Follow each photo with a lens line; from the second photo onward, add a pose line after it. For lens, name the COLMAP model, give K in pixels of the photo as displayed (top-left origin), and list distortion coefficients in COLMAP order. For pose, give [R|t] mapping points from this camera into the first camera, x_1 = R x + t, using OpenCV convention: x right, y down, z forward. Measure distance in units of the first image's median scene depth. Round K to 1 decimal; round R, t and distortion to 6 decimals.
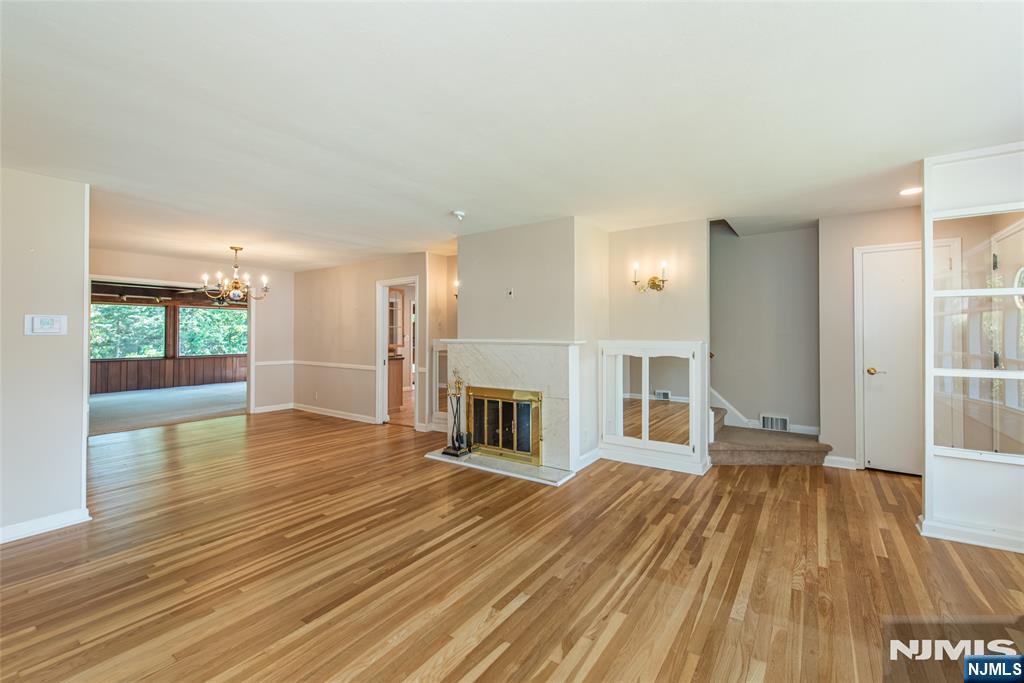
lens RADIAL K [[412.0, 0, 532.6], [0, 412.0, 336.9], [0, 0, 1]] dist [-0.000855, -0.000264]
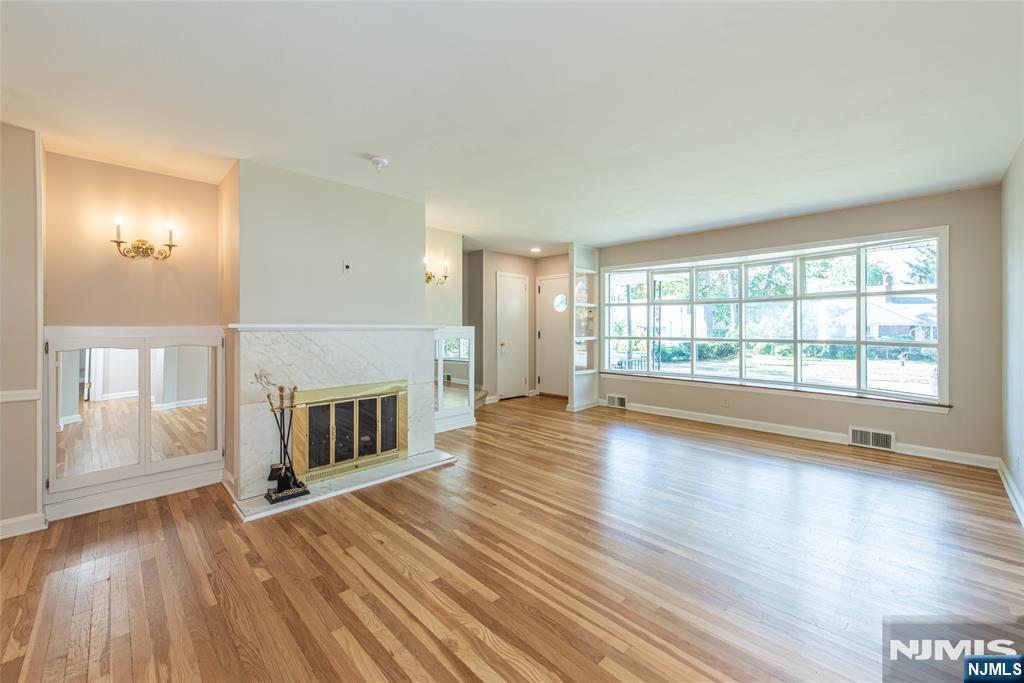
lens RADIAL K [[412.0, 0, 532.6], [0, 412.0, 336.9], [0, 0, 1]] dist [-0.000855, -0.000264]
pose [[0.180237, -0.024937, 0.983307, -0.870933], [0.000100, 0.999679, 0.025334, 0.010903], [-0.983623, -0.004468, 0.180182, 0.556051]]
